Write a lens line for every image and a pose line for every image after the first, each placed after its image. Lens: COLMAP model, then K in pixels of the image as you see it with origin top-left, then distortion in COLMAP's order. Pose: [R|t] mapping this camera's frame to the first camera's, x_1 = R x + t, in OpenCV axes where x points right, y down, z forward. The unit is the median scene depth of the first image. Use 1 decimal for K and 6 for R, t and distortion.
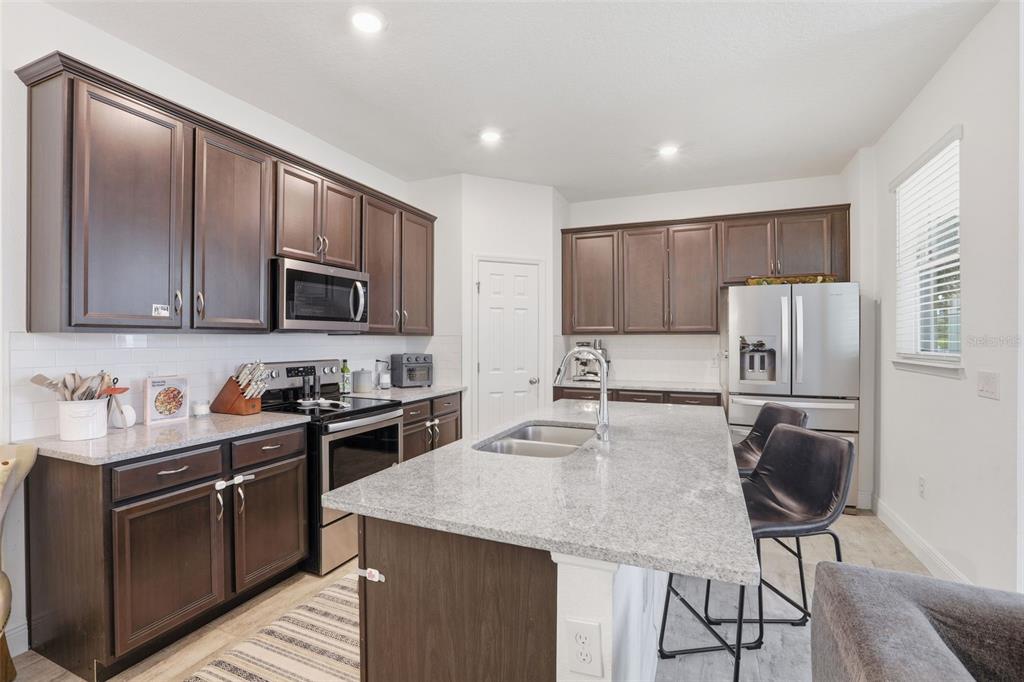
lens RADIAL K [[480.9, 0, 513.9], [0, 480.9, 338.0], [0, 0, 1]] dist [-0.003568, 0.000243]
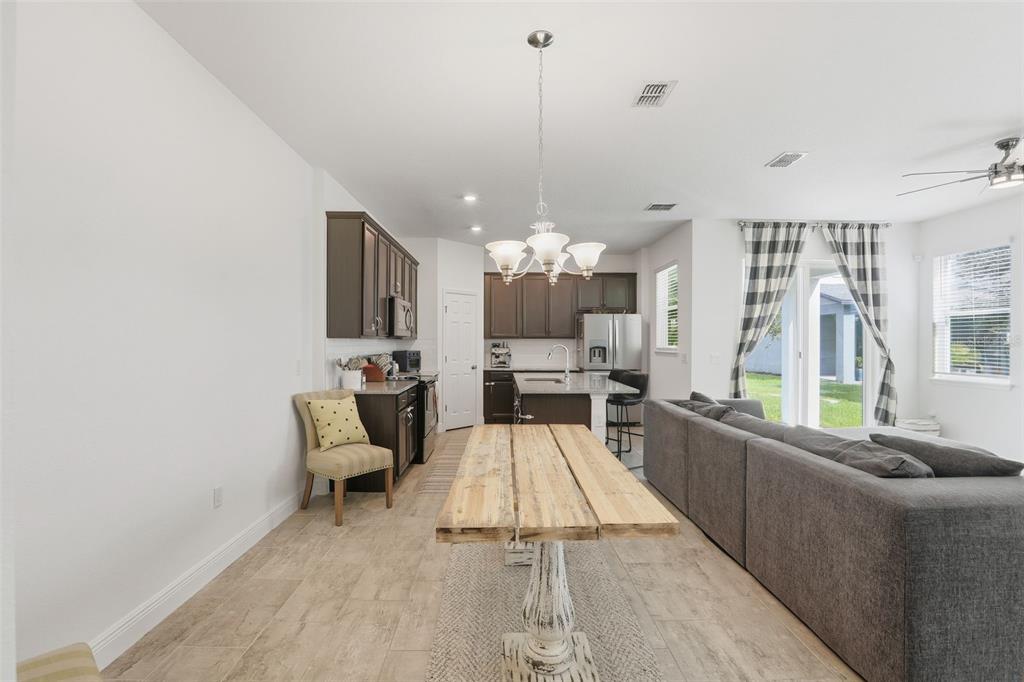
lens RADIAL K [[490.1, 0, 513.2], [0, 490.1, 344.9], [0, 0, 1]] dist [-0.039932, 0.009872]
pose [[0.921623, 0.001105, 0.388085, -0.540060], [-0.003256, 0.999983, 0.004887, 0.006650], [-0.388073, -0.005768, 0.921611, -0.647259]]
